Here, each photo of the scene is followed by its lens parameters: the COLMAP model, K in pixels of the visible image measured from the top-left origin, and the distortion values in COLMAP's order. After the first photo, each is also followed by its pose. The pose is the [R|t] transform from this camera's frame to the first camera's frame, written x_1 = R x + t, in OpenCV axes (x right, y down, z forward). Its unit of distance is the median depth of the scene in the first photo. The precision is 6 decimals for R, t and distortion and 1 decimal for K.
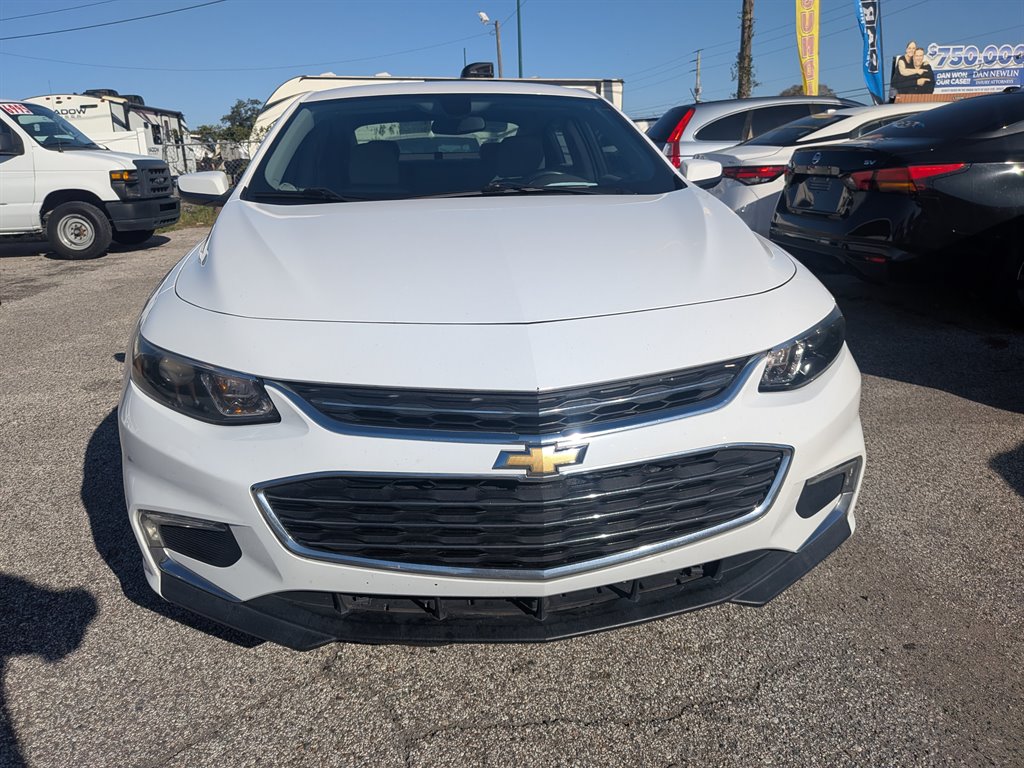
lens RADIAL K [[756.9, 0, 514.2], [0, 756.9, 338.0], [0, 0, 1]] dist [-0.010662, 0.001099]
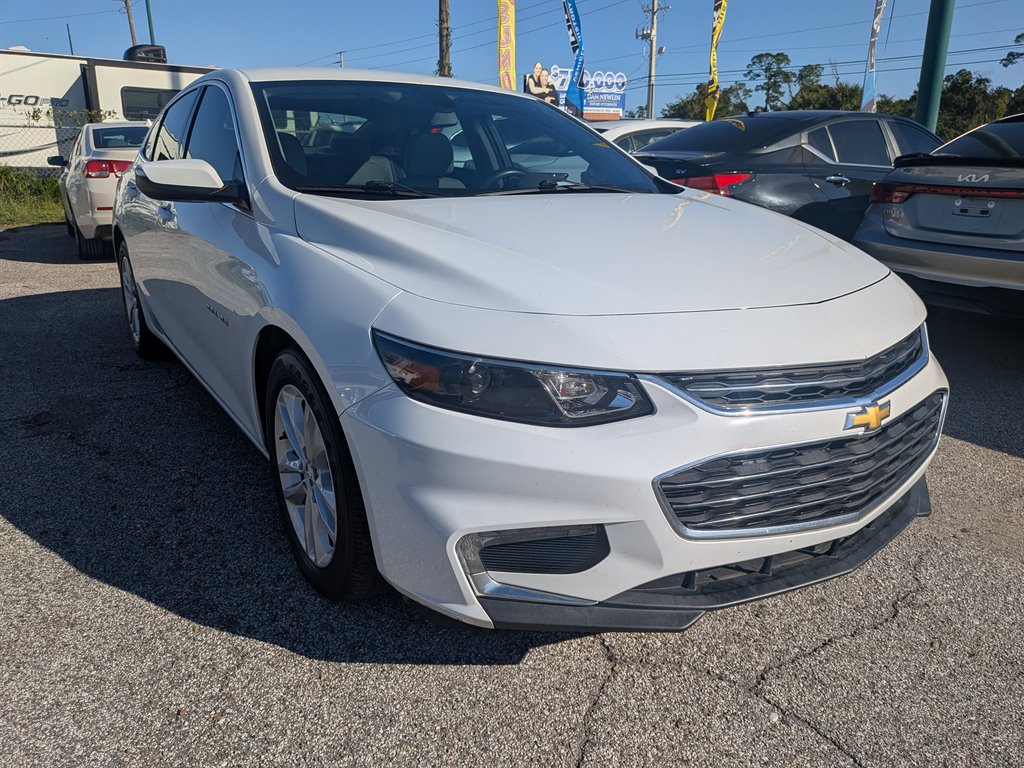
lens RADIAL K [[784.3, 0, 482.5], [0, 784.3, 368.5], [0, 0, 1]] dist [0.024423, -0.053453]
pose [[0.891018, -0.083050, 0.446306, -0.137091], [0.073332, 0.996543, 0.039038, -0.001065], [-0.448006, -0.002055, 0.894028, 0.022443]]
